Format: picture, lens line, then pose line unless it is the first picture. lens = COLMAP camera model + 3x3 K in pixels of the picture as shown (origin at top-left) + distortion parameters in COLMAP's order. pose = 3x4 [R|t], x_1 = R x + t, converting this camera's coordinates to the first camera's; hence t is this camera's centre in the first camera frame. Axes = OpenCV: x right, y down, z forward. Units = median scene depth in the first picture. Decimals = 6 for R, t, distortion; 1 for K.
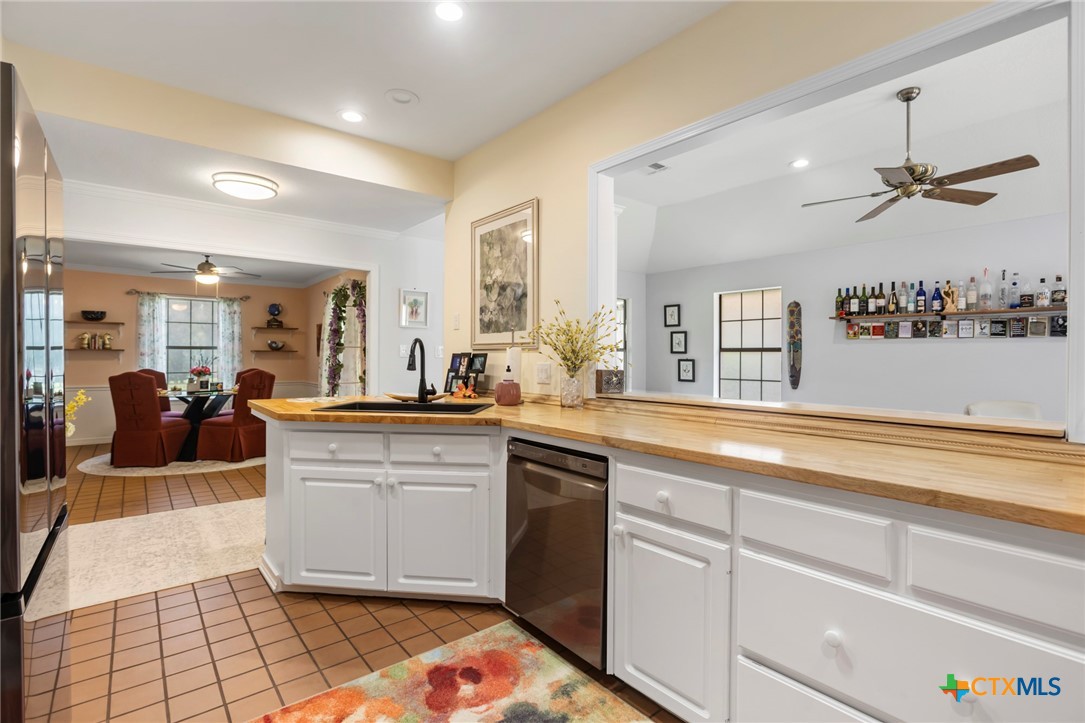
lens RADIAL K [[514.7, 0, 545.2], [0, 514.7, 355.2], [0, 0, 1]] dist [-0.042965, 0.019964]
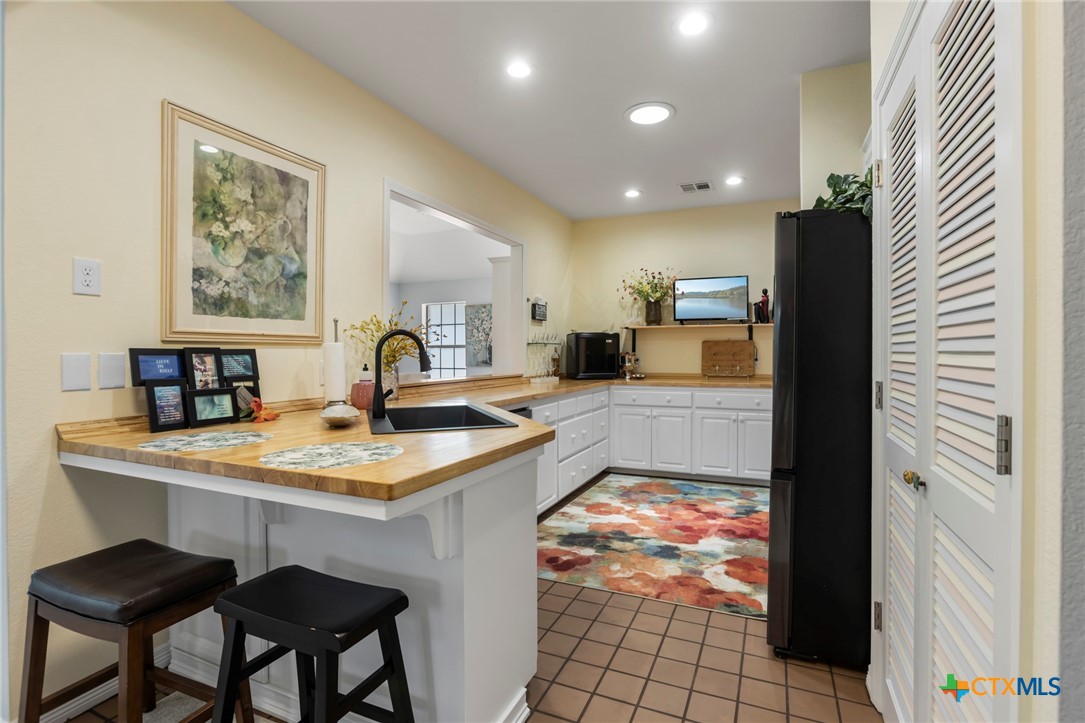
lens RADIAL K [[514.7, 0, 545.2], [0, 514.7, 355.2], [0, 0, 1]] dist [-0.042965, 0.019964]
pose [[-0.445618, -0.007475, 0.895192, -0.786690], [0.000479, 0.999963, 0.008588, -0.001274], [-0.895223, 0.004256, -0.445598, 0.886085]]
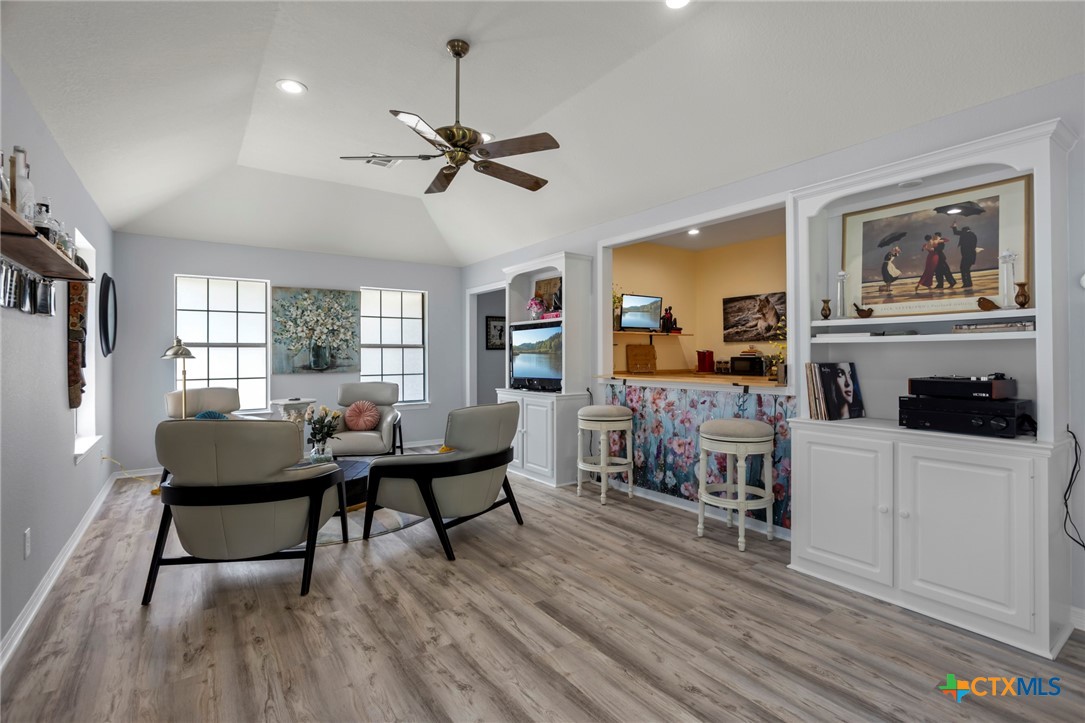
lens RADIAL K [[514.7, 0, 545.2], [0, 514.7, 355.2], [0, 0, 1]] dist [-0.042965, 0.019964]
pose [[-0.997186, -0.001600, 0.074952, 0.465792], [-0.001614, 0.999999, -0.000128, 0.008359], [-0.074952, -0.000248, -0.997187, 1.686013]]
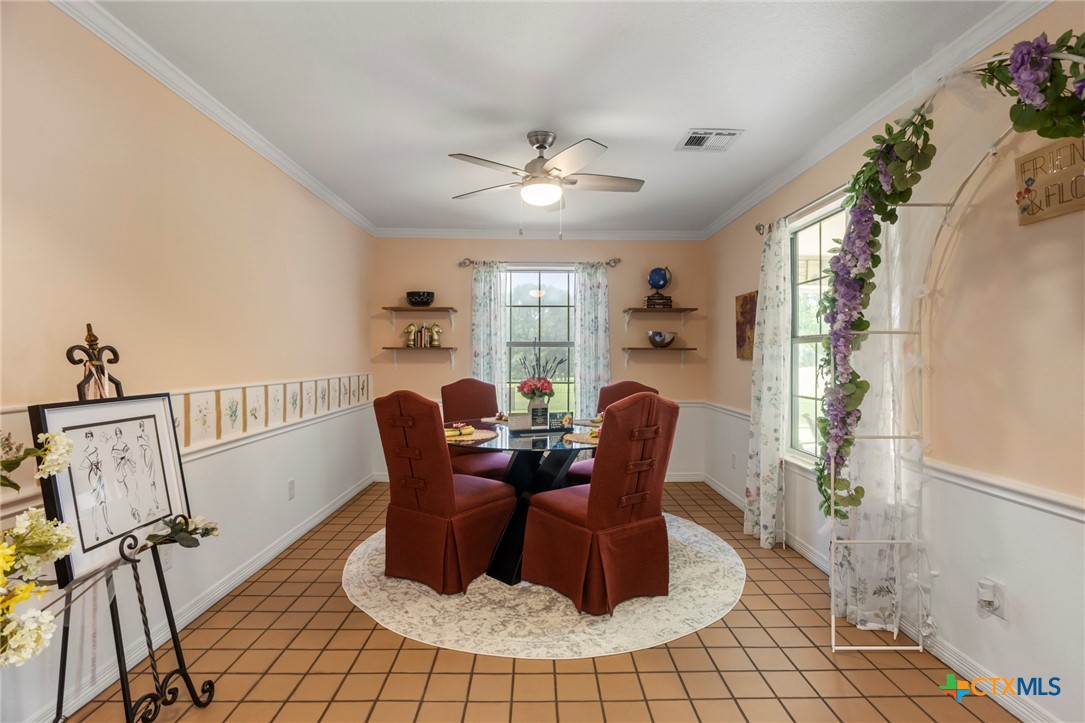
lens RADIAL K [[514.7, 0, 545.2], [0, 514.7, 355.2], [0, 0, 1]] dist [-0.042965, 0.019964]
pose [[0.785876, -0.000965, -0.618383, -0.586908], [0.000192, 0.999999, -0.001317, -0.000320], [0.618384, 0.000916, 0.785876, 0.995030]]
